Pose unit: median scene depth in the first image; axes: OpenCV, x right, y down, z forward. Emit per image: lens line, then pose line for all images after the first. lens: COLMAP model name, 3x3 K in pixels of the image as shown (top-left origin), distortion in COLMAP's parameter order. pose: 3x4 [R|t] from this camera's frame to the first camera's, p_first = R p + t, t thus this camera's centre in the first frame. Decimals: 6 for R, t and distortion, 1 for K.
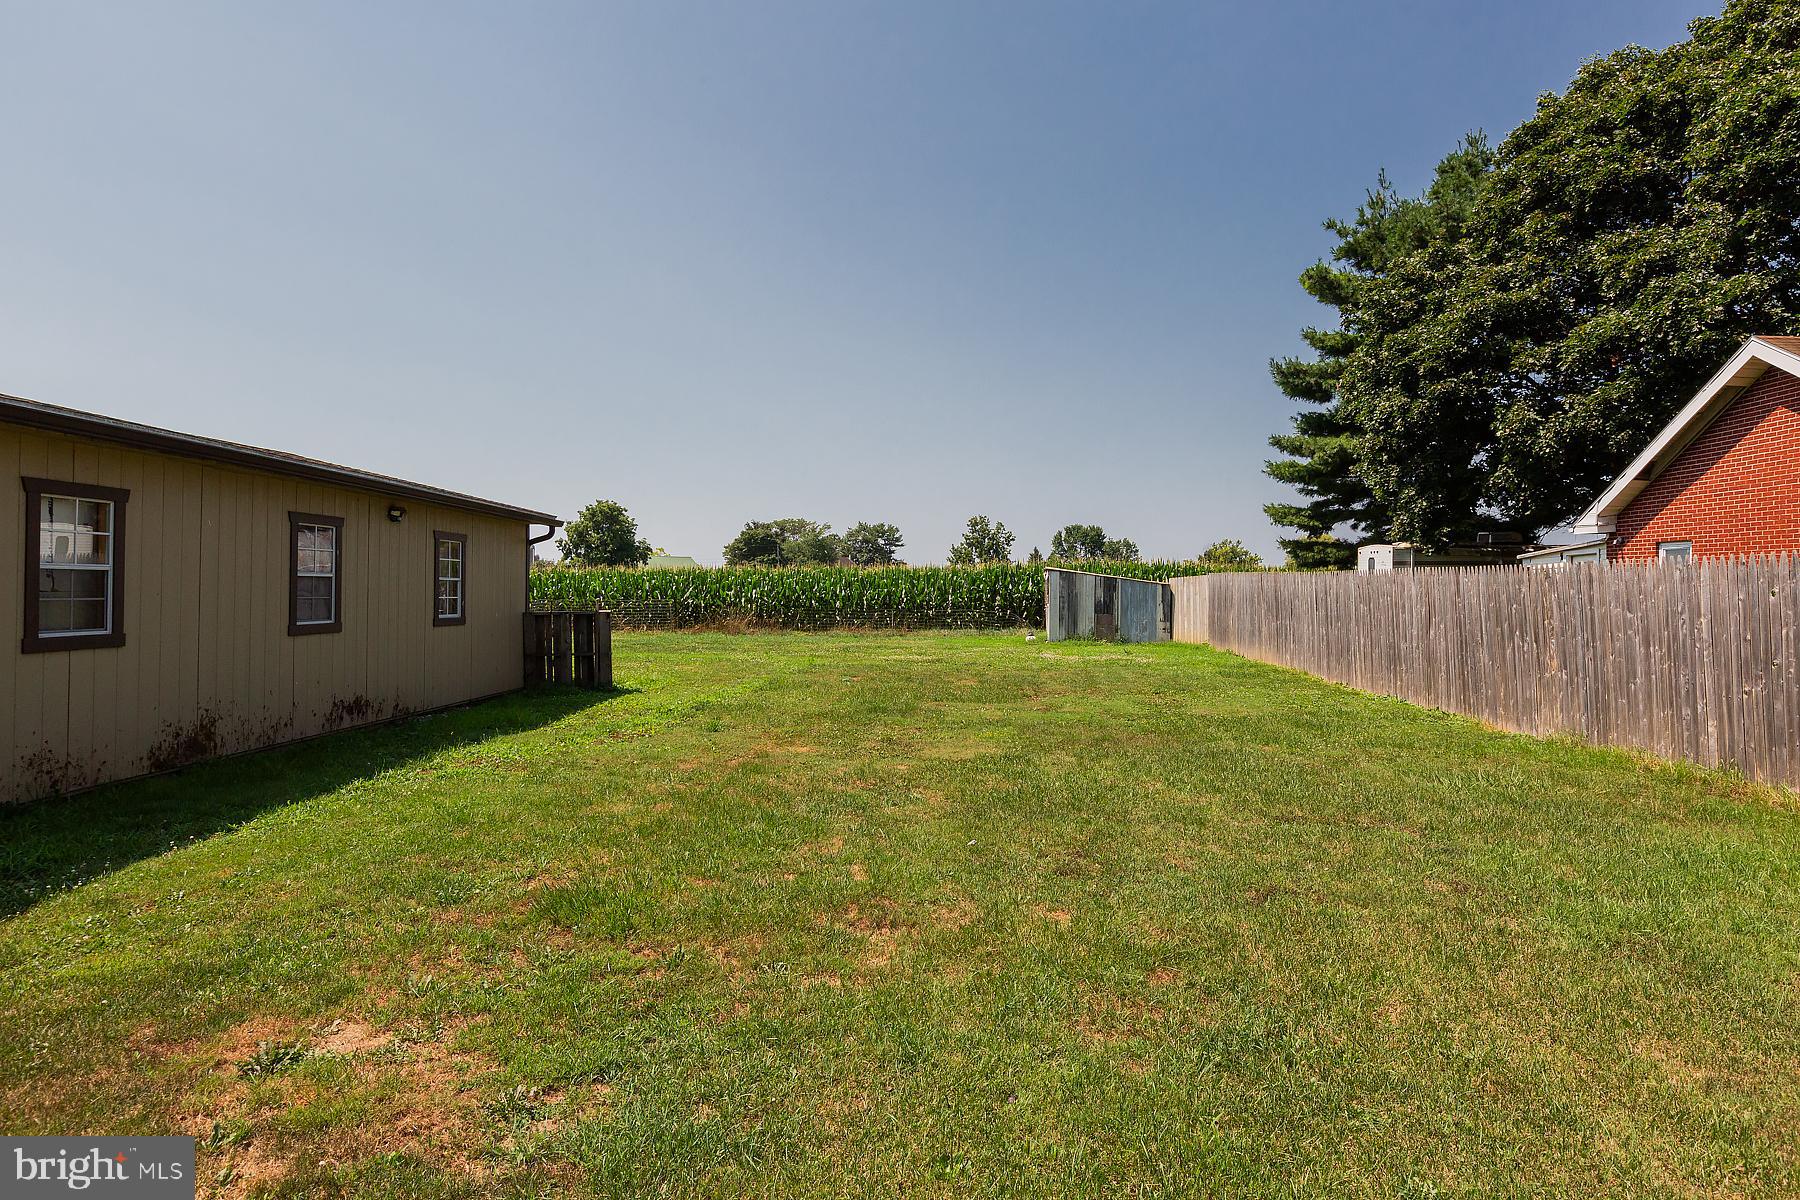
lens RADIAL K [[1081.8, 0, 923.3], [0, 1081.8, 640.4], [0, 0, 1]] dist [0.003566, 0.001857]
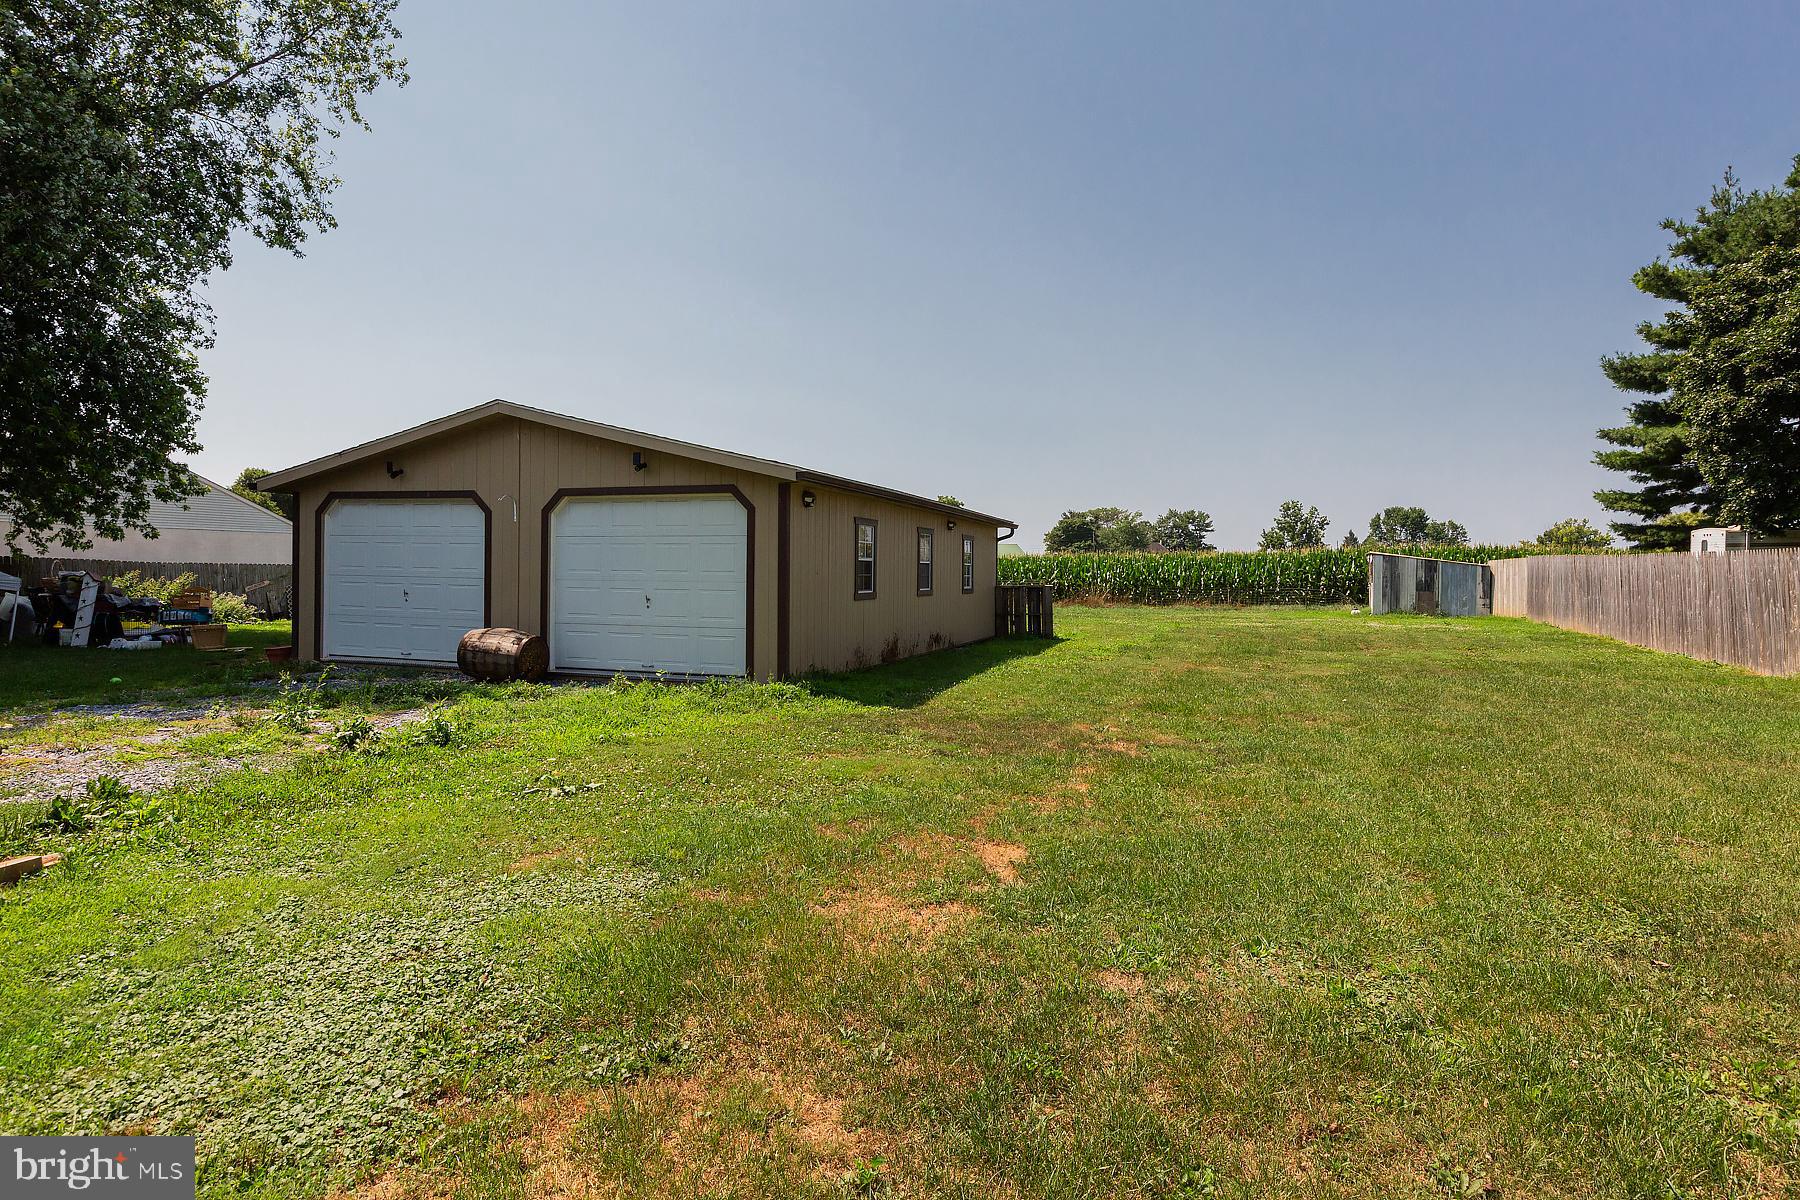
lens RADIAL K [[984.2, 0, 900.0], [0, 984.2, 600.0], [0, 0, 1]] dist [0.002110, 0.000120]
pose [[0.947435, 0.006445, -0.319882, -0.023719], [-0.012674, 0.999768, -0.017394, 0.008293], [0.319696, 0.020534, 0.947298, -0.149308]]
